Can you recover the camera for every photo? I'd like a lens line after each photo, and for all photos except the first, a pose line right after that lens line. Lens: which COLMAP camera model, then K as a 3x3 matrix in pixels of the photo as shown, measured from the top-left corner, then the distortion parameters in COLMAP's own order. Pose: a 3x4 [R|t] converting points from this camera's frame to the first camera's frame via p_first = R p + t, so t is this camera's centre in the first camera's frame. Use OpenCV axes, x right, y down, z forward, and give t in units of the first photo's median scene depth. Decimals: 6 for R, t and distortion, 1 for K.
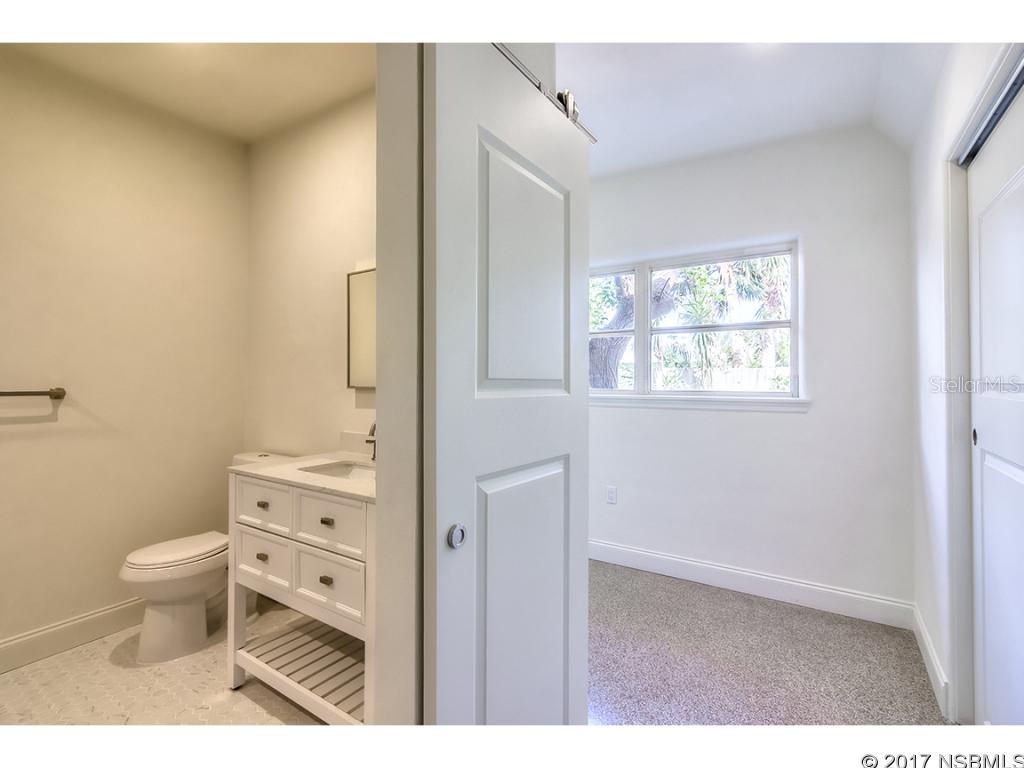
lens RADIAL K [[478.2, 0, 509.9], [0, 478.2, 375.3], [0, 0, 1]] dist [0.001585, 0.000230]
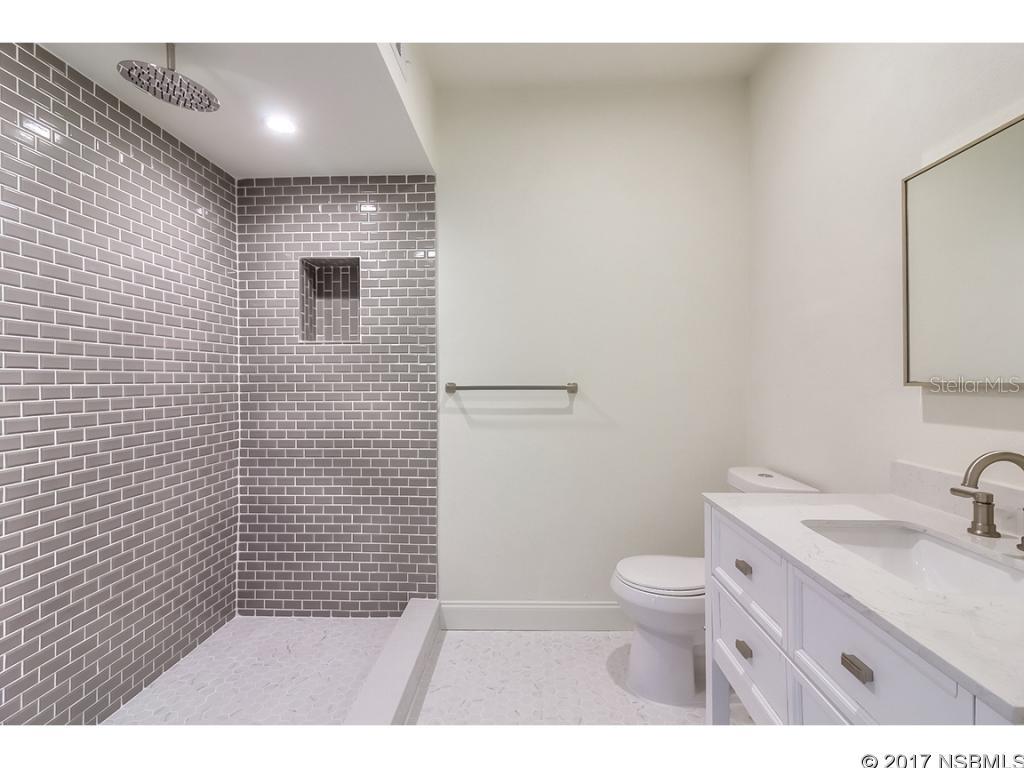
lens RADIAL K [[478.2, 0, 509.9], [0, 478.2, 375.3], [0, 0, 1]] dist [0.001585, 0.000230]
pose [[0.524101, -0.008639, -0.851612, -0.108368], [0.007407, 0.999957, -0.005586, 0.015344], [0.851624, -0.003380, 0.524142, 0.323511]]
